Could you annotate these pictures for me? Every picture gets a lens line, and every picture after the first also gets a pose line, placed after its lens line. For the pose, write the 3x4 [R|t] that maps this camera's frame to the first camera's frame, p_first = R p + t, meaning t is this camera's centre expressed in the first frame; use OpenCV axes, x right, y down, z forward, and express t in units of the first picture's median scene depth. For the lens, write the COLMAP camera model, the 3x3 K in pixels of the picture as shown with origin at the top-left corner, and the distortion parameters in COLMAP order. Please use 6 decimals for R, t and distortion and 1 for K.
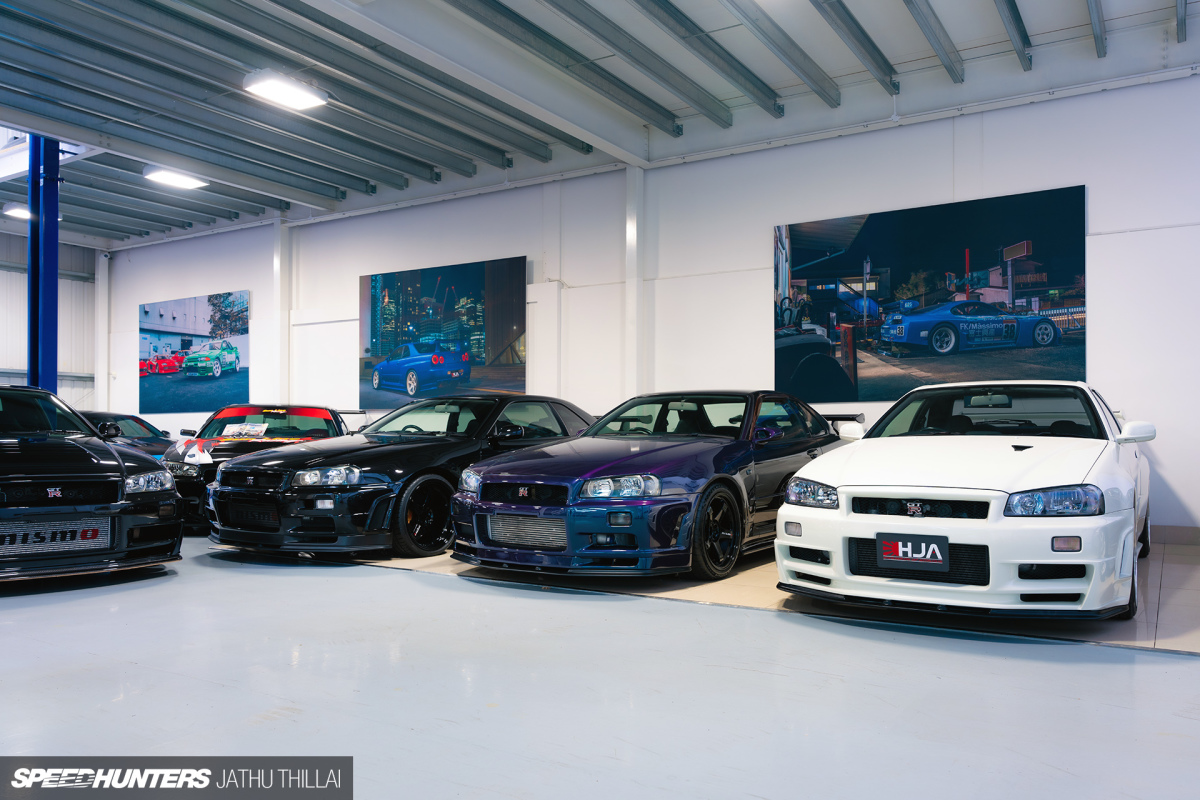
lens RADIAL K [[810.5, 0, 600.0], [0, 810.5, 400.0], [0, 0, 1]] dist [0.005260, 0.003792]
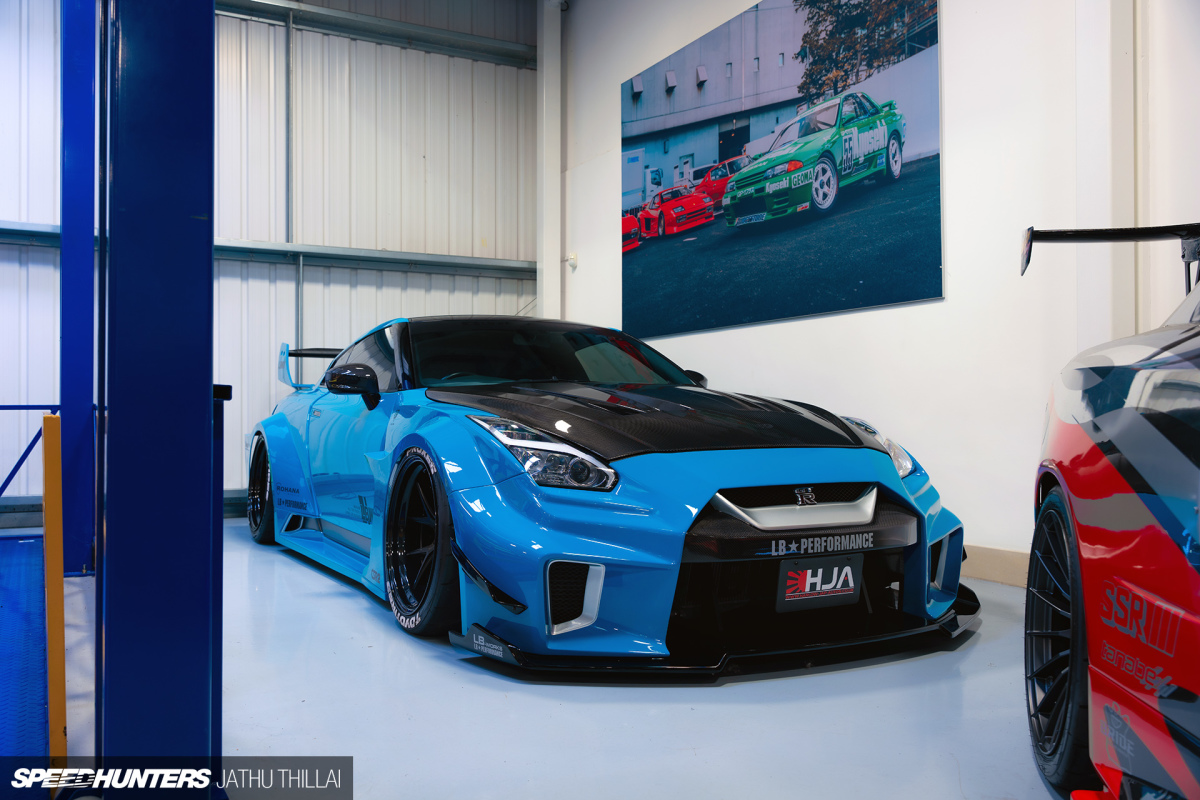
lens RADIAL K [[1020.4, 0, 600.0], [0, 1020.4, 400.0], [0, 0, 1]] dist [-0.000144, -0.000035]
pose [[0.862541, 0.000135, -0.505987, -0.405804], [0.006981, 0.999902, 0.012168, 0.053571], [0.505939, -0.014027, 0.862455, 0.703632]]
